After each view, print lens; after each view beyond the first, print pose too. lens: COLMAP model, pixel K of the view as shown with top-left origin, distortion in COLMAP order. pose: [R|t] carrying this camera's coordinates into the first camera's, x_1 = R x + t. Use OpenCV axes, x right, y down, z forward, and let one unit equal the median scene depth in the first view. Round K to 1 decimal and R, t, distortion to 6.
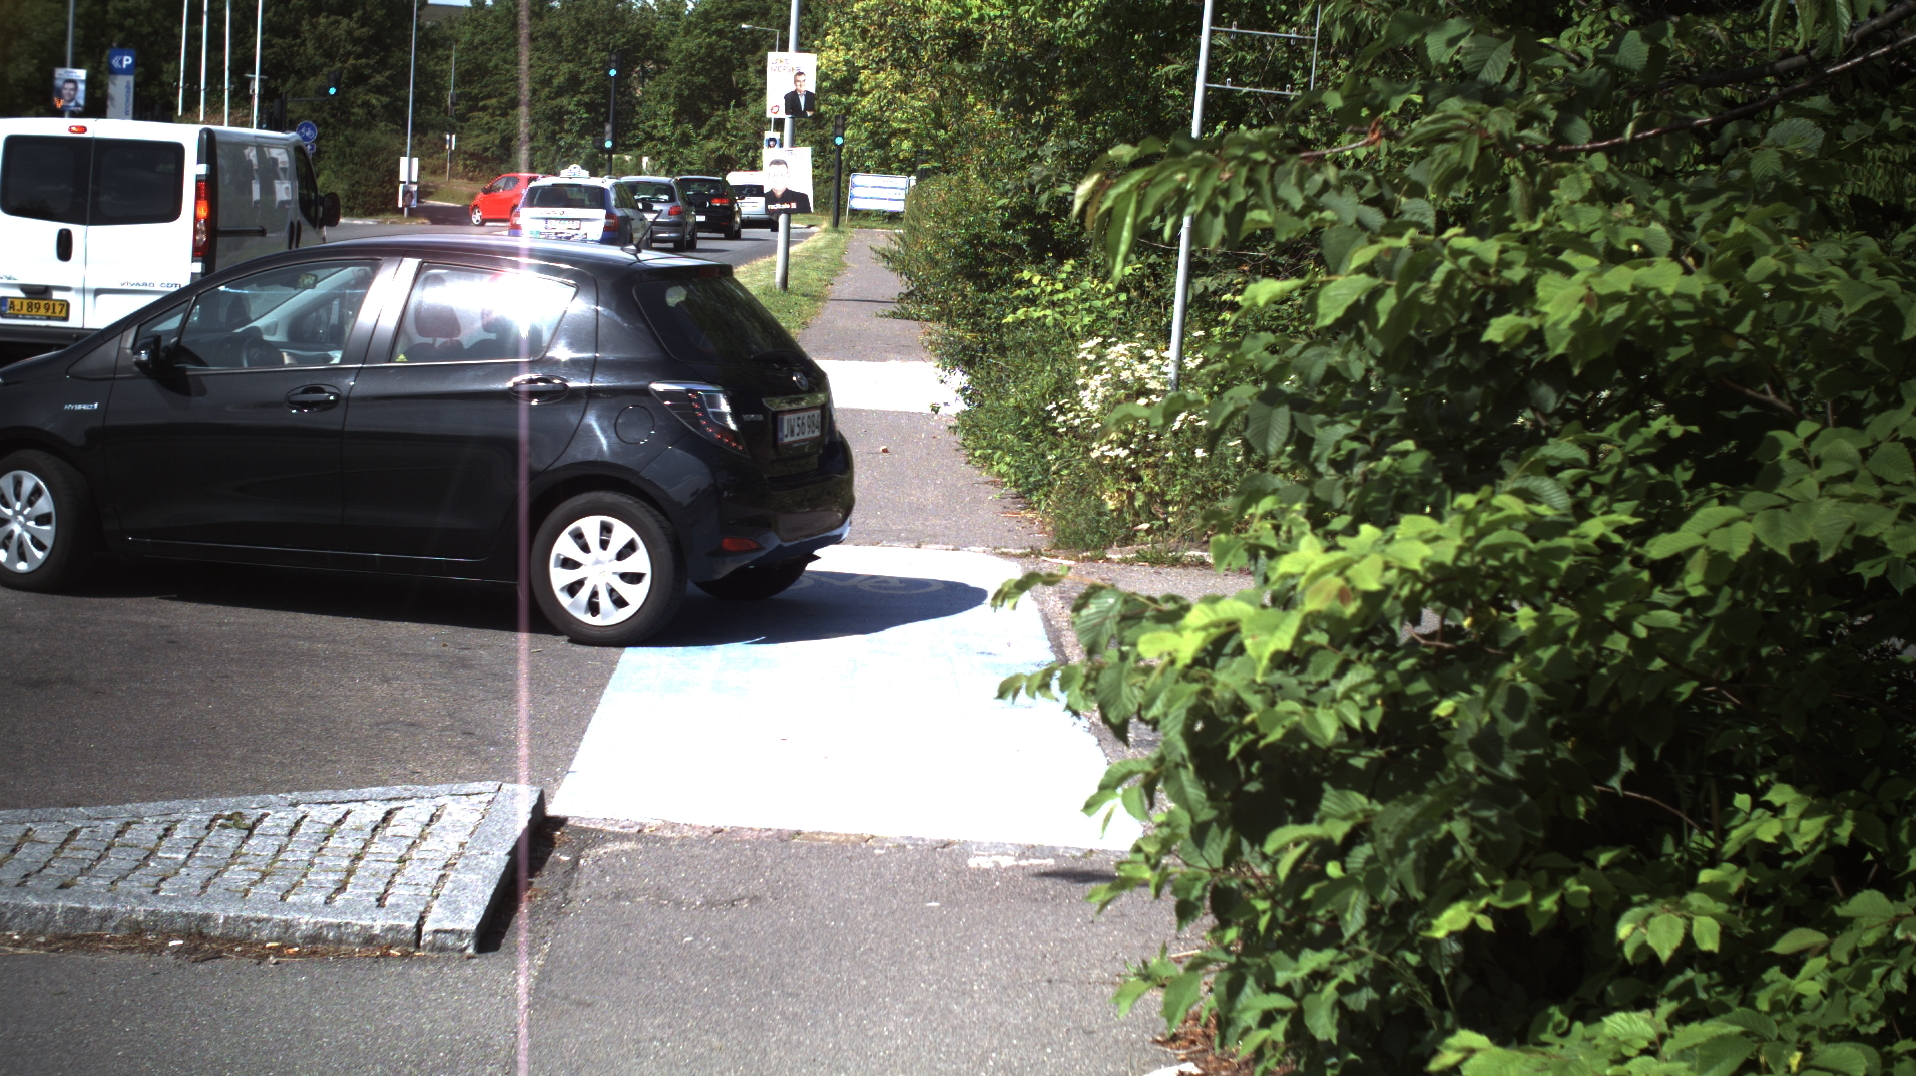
lens RADIAL K [[3373.8, 0, 958.0], [0, 3373.8, 538.0], [0, 0, 1]] dist [-0.309442, 0.532286]
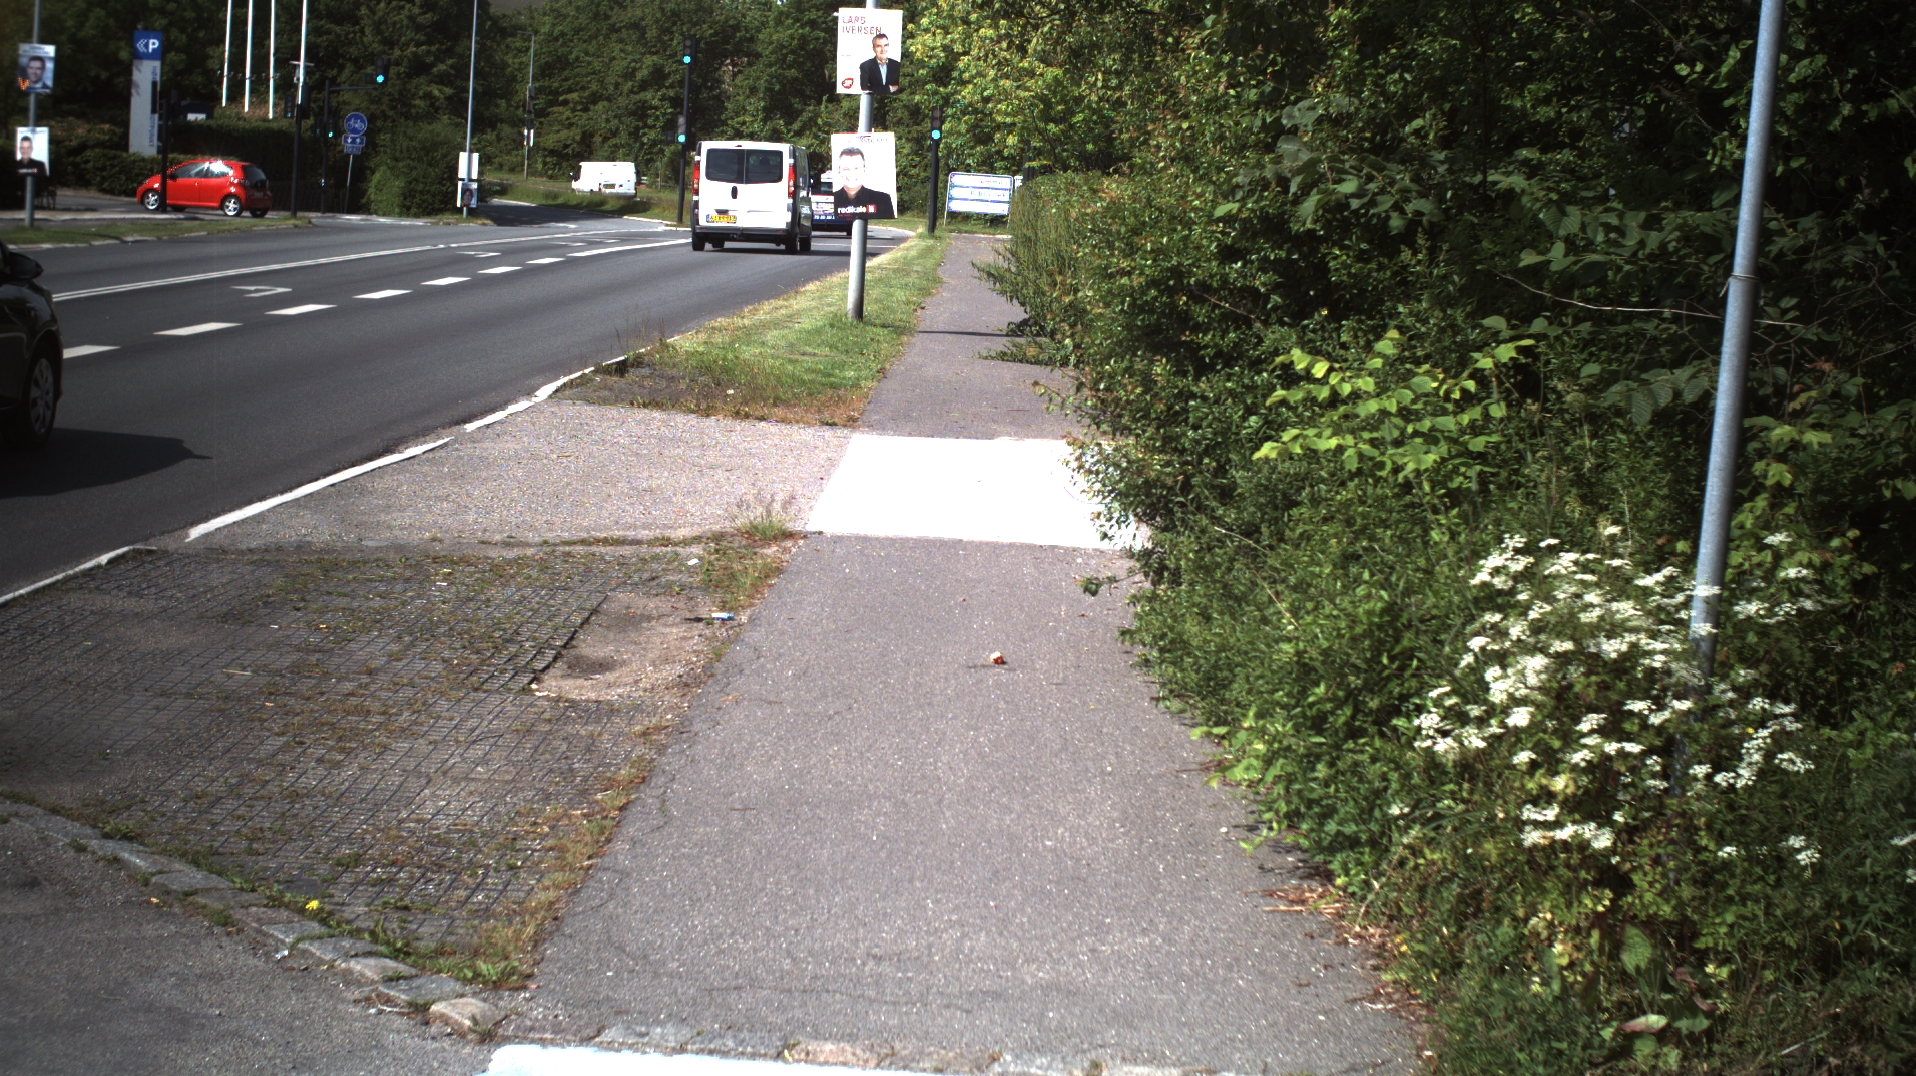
lens RADIAL K [[3373.8, 0, 958.0], [0, 3373.8, 538.0], [0, 0, 1]] dist [-0.309442, 0.532286]
pose [[0.999555, 0.007256, -0.028945, -0.003203], [-0.007271, 0.999973, -0.000443, -0.011553], [0.028941, 0.000653, 0.999581, 0.114391]]
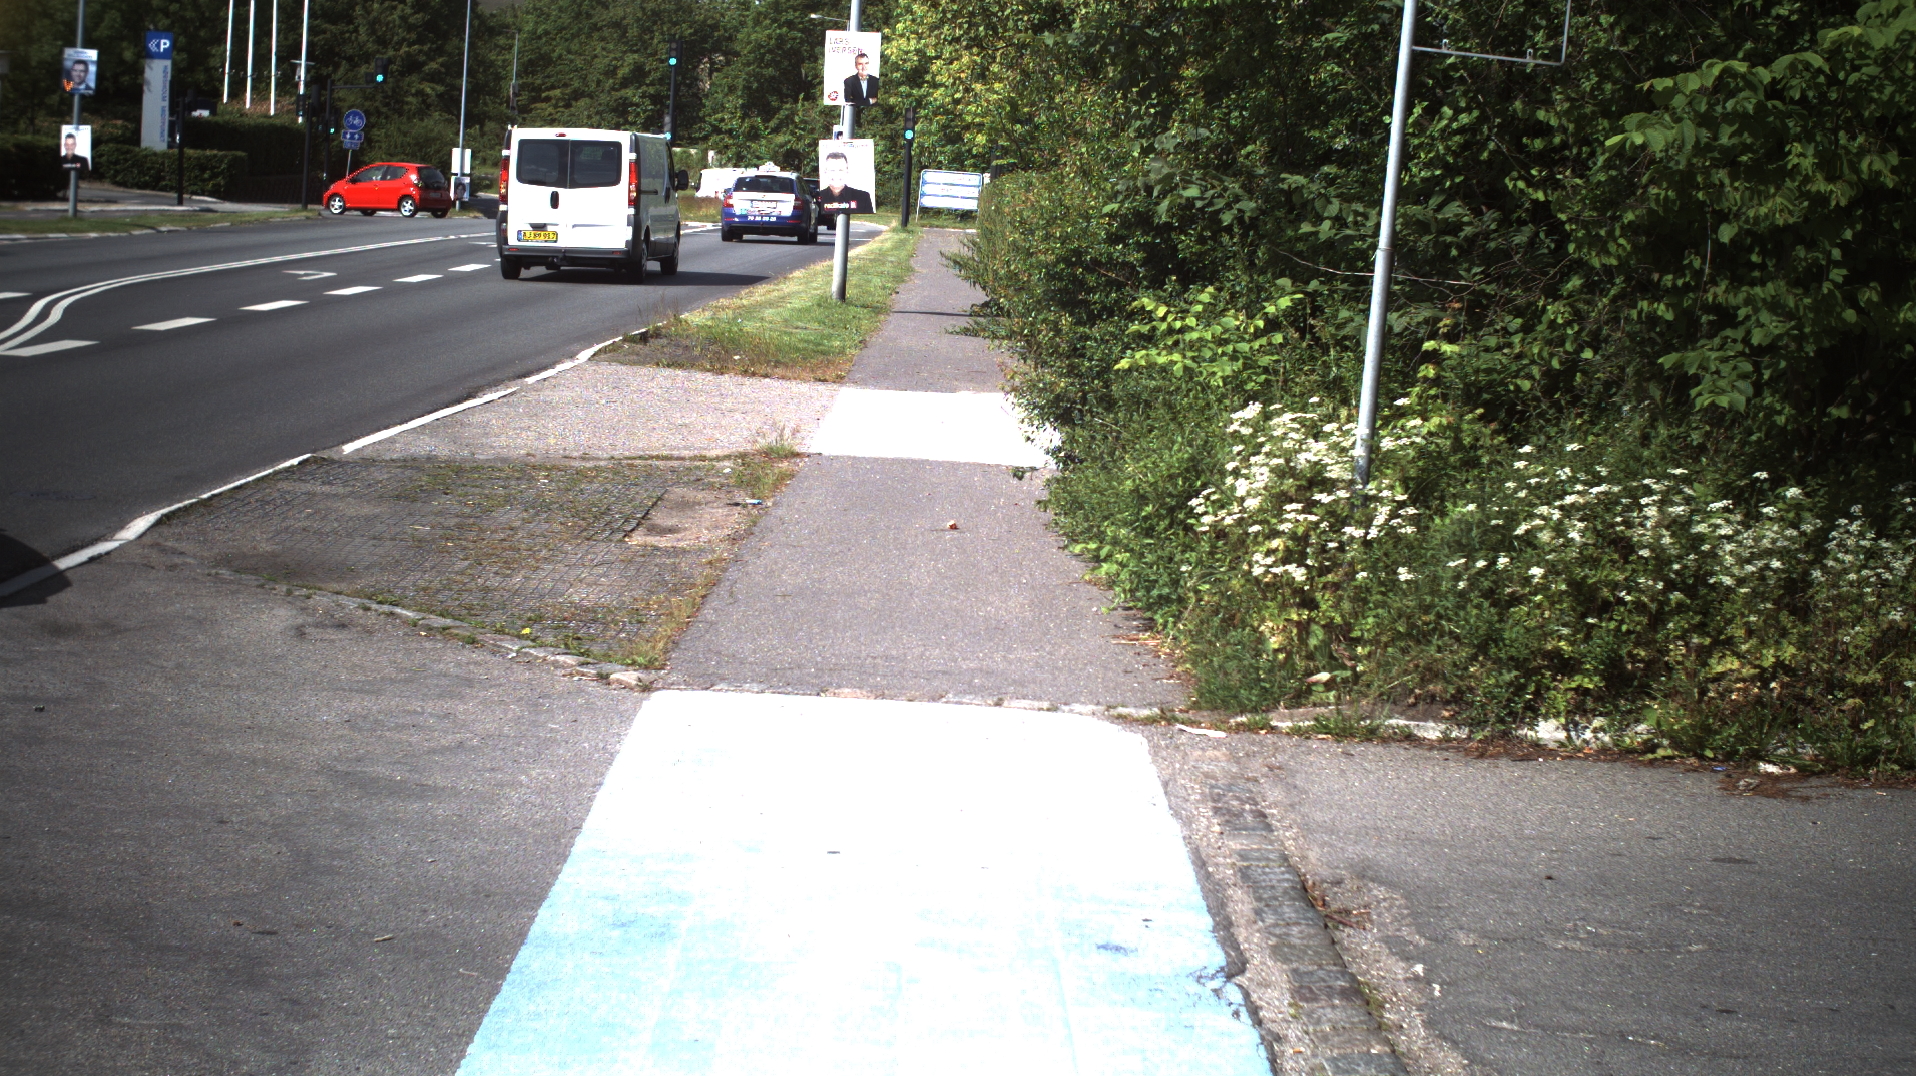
lens RADIAL K [[3373.8, 0, 958.0], [0, 3373.8, 538.0], [0, 0, 1]] dist [-0.309442, 0.532286]
pose [[0.999729, 0.011267, -0.020359, -0.001229], [-0.011251, 0.999936, 0.000897, -0.006098], [0.020367, -0.000668, 0.999792, 0.057325]]
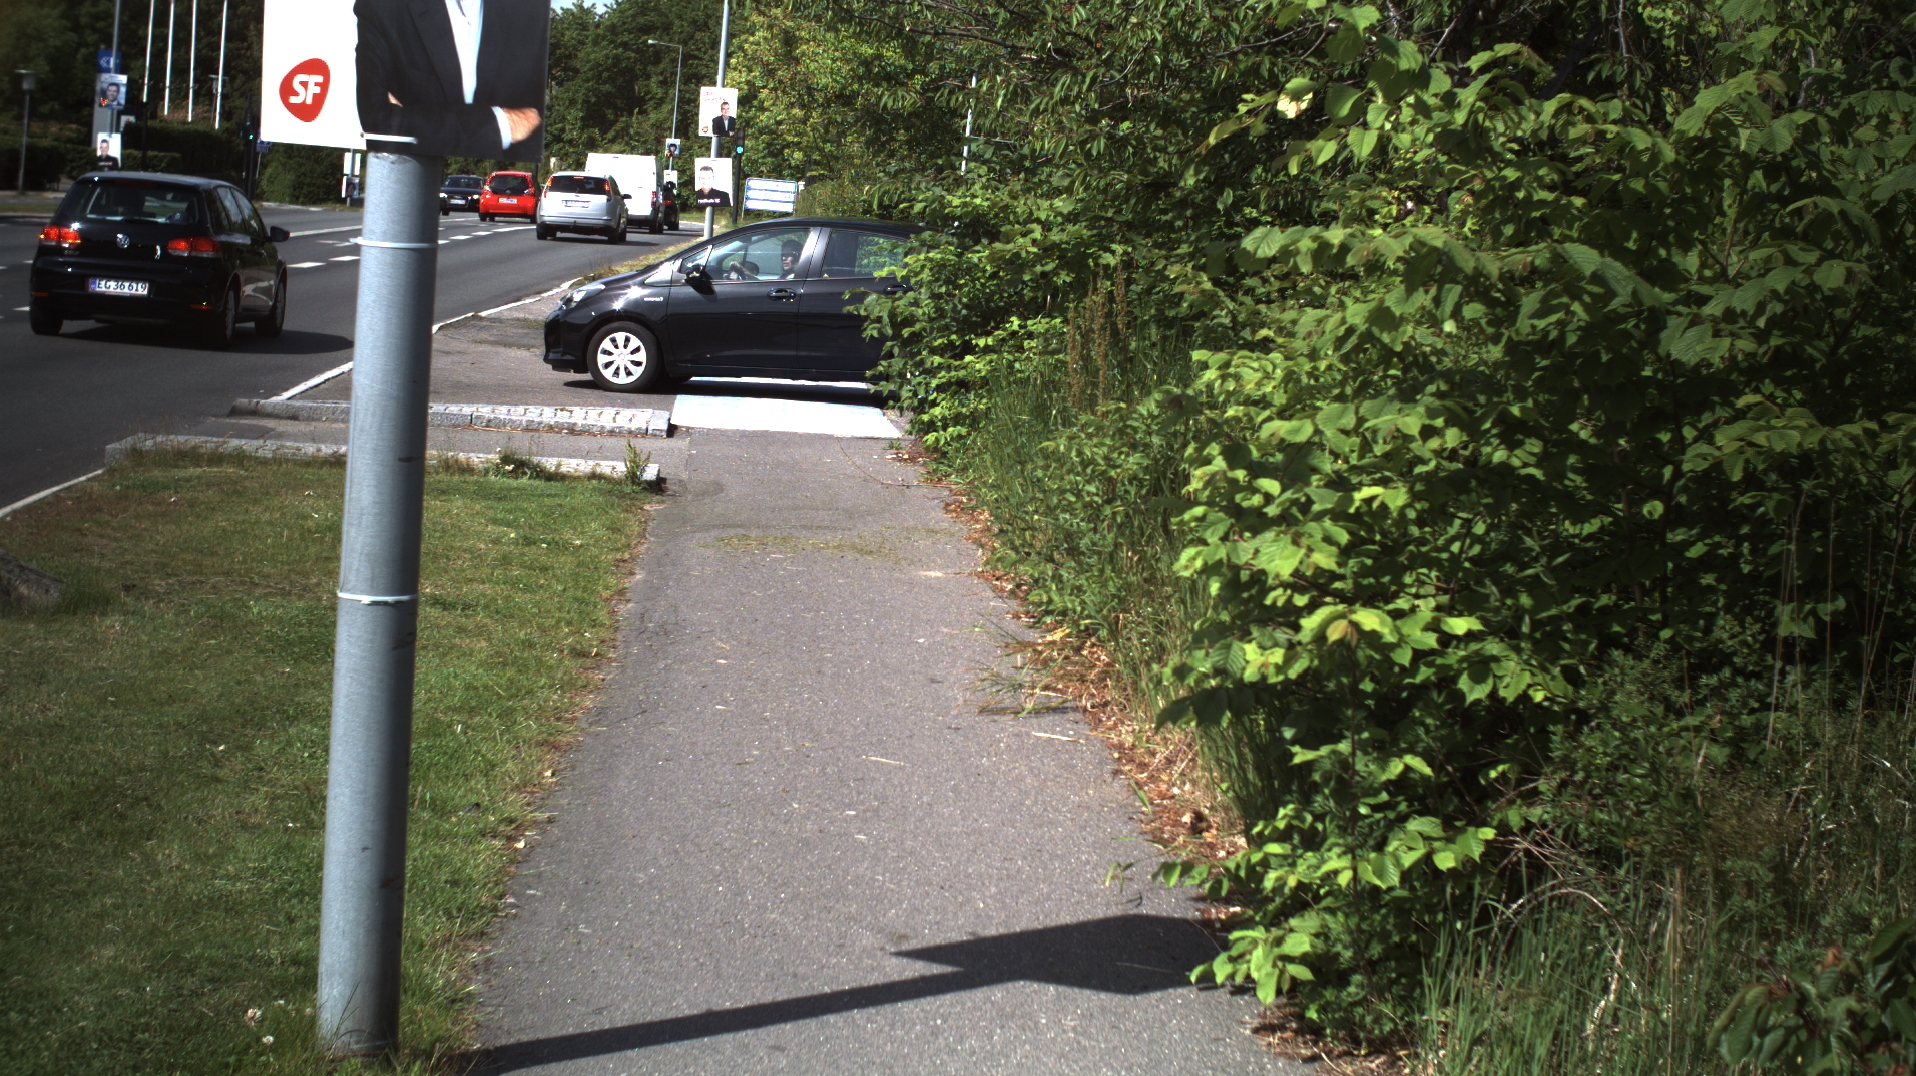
lens RADIAL K [[3373.8, 0, 958.0], [0, 3373.8, 538.0], [0, 0, 1]] dist [-0.309442, 0.532286]
pose [[0.999032, 0.023774, 0.037023, 0.000477], [-0.023682, 0.999715, -0.002913, 0.018641], [-0.037081, 0.002033, 0.999310, -0.171683]]
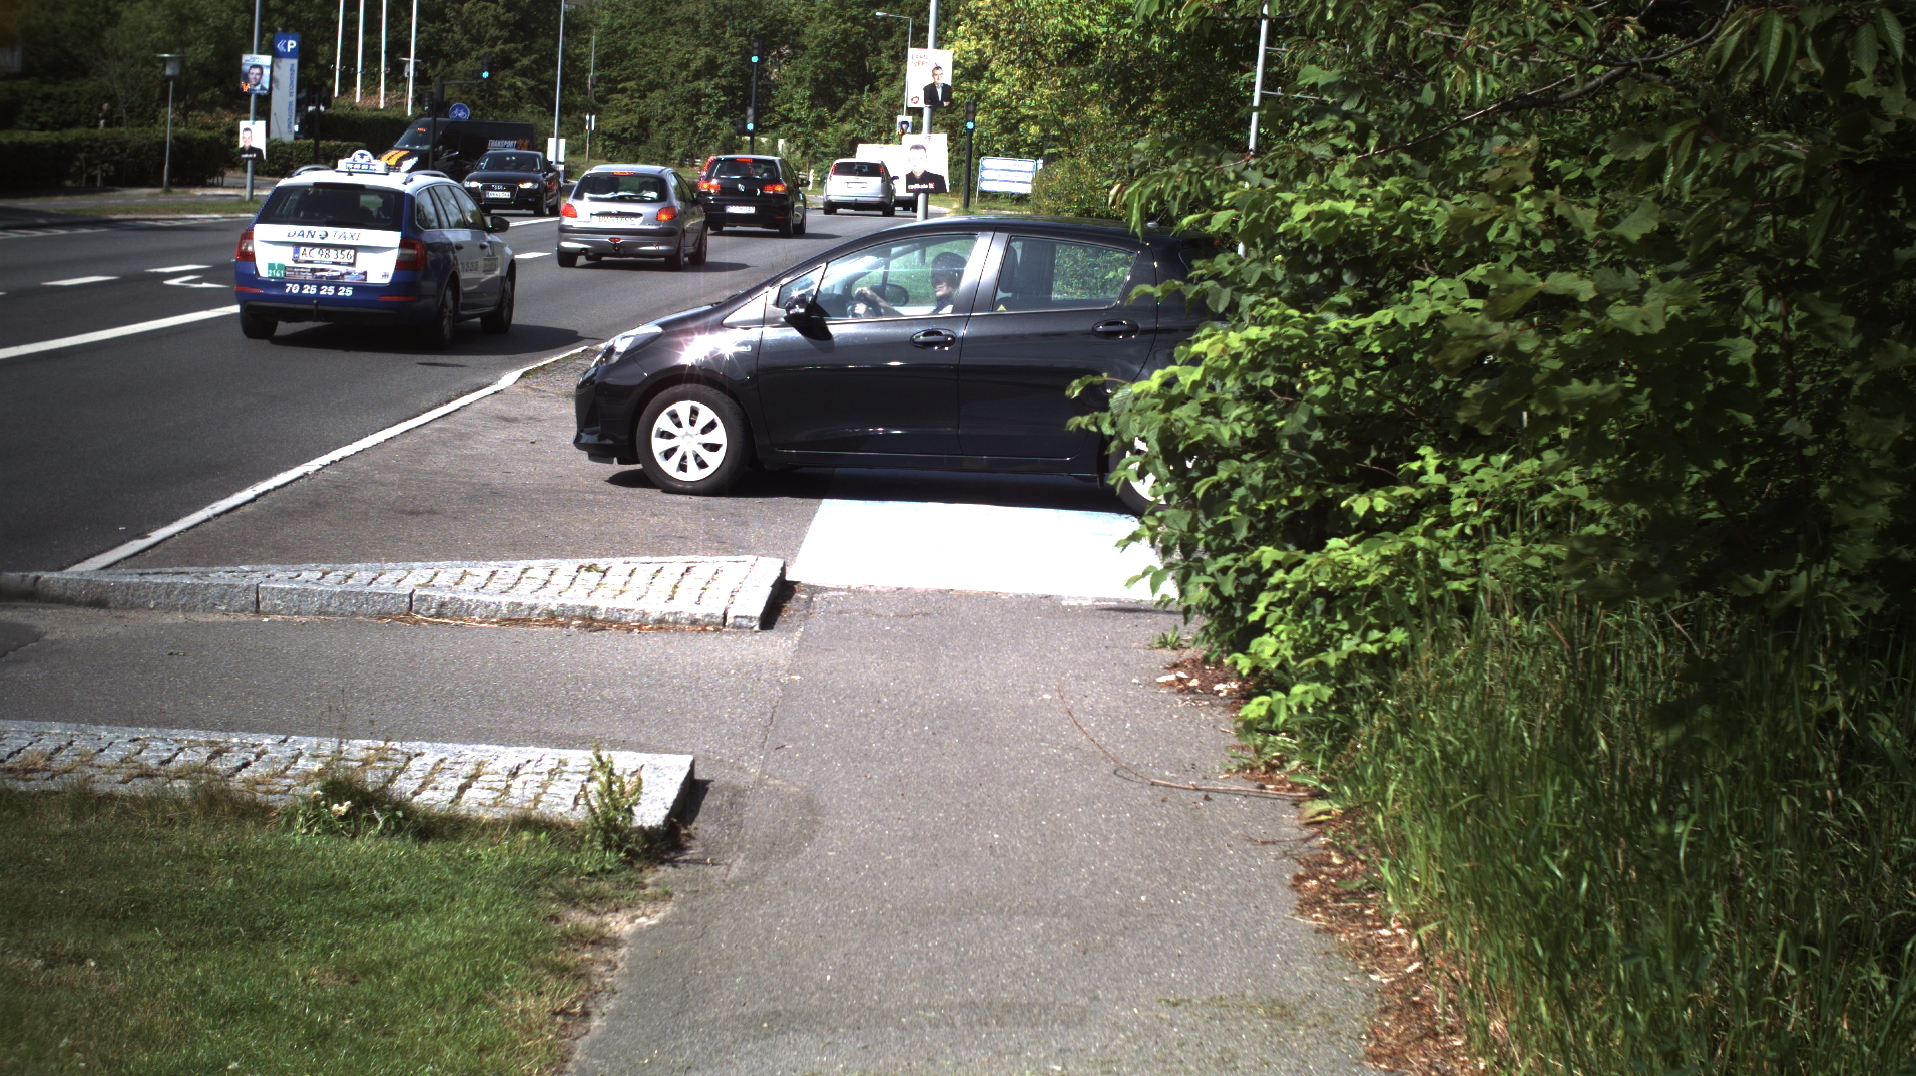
lens RADIAL K [[3373.8, 0, 958.0], [0, 3373.8, 538.0], [0, 0, 1]] dist [-0.309442, 0.532286]
pose [[0.999265, 0.009106, -0.037243, 0.001310], [-0.008920, 0.999947, 0.005149, 0.005975], [0.037288, -0.004813, 0.999293, -0.056762]]
